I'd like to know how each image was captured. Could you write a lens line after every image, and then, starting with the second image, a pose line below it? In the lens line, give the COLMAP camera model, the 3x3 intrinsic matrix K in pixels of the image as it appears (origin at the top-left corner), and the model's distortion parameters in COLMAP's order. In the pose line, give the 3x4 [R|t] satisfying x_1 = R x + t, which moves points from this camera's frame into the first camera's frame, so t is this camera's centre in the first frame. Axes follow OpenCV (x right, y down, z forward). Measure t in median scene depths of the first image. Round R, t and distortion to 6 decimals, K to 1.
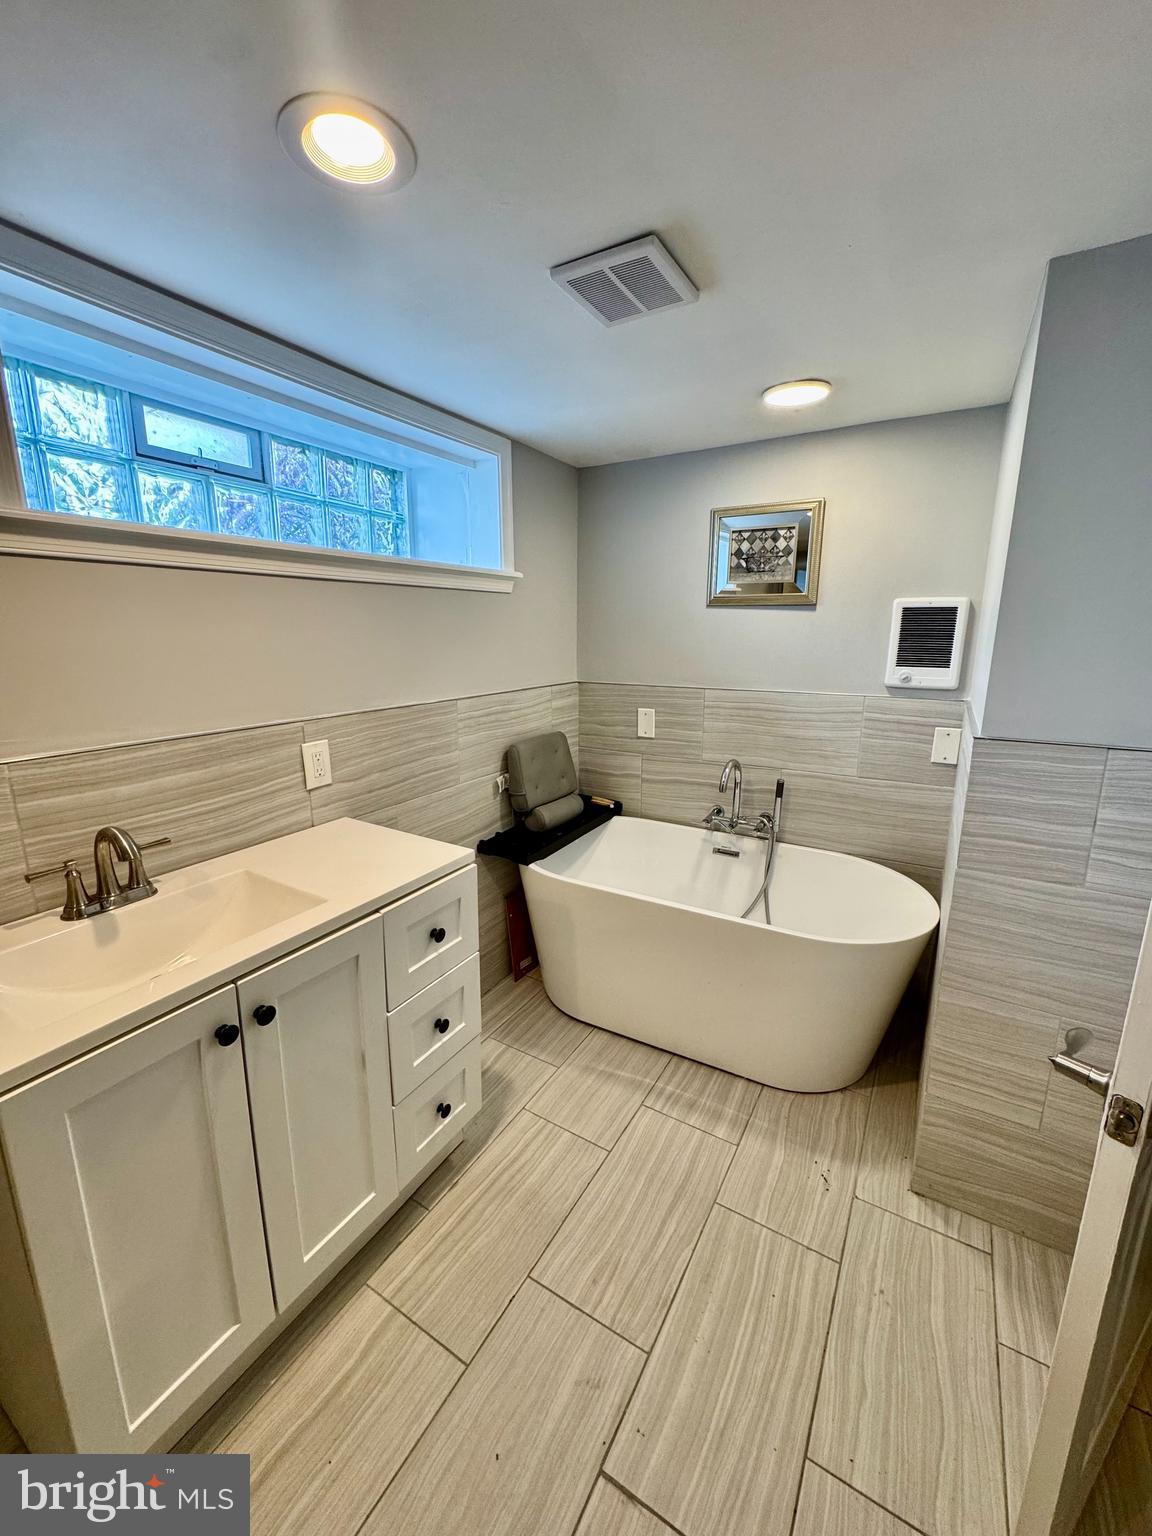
lens RADIAL K [[611.4, 0, 578.5], [0, 611.4, 764.4], [0, 0, 1]] dist [-0.007621, 0.001019]
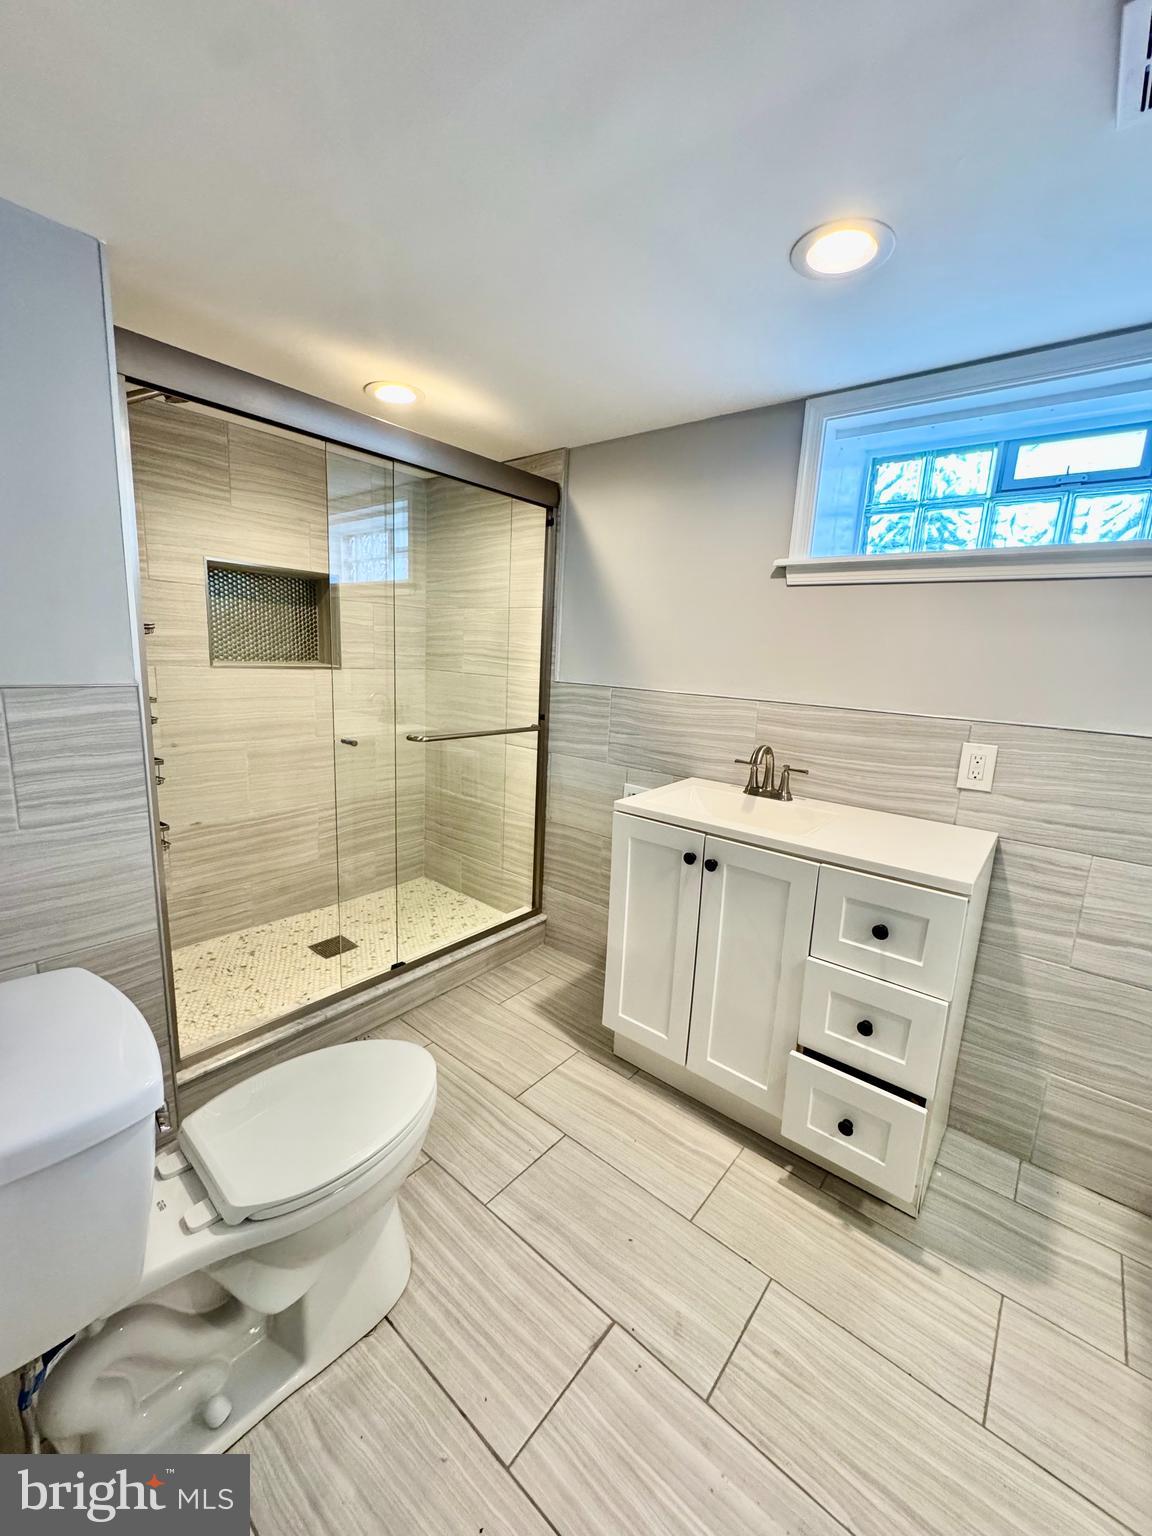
lens RADIAL K [[611.4, 0, 580.7], [0, 611.4, 761.5], [0, 0, 1]] dist [-0.007621, 0.001019]
pose [[-0.150781, 0.175678, -0.972832, 0.767606], [-0.255389, 0.943755, 0.210010, -0.063236], [0.955009, 0.280116, -0.097434, 0.577291]]
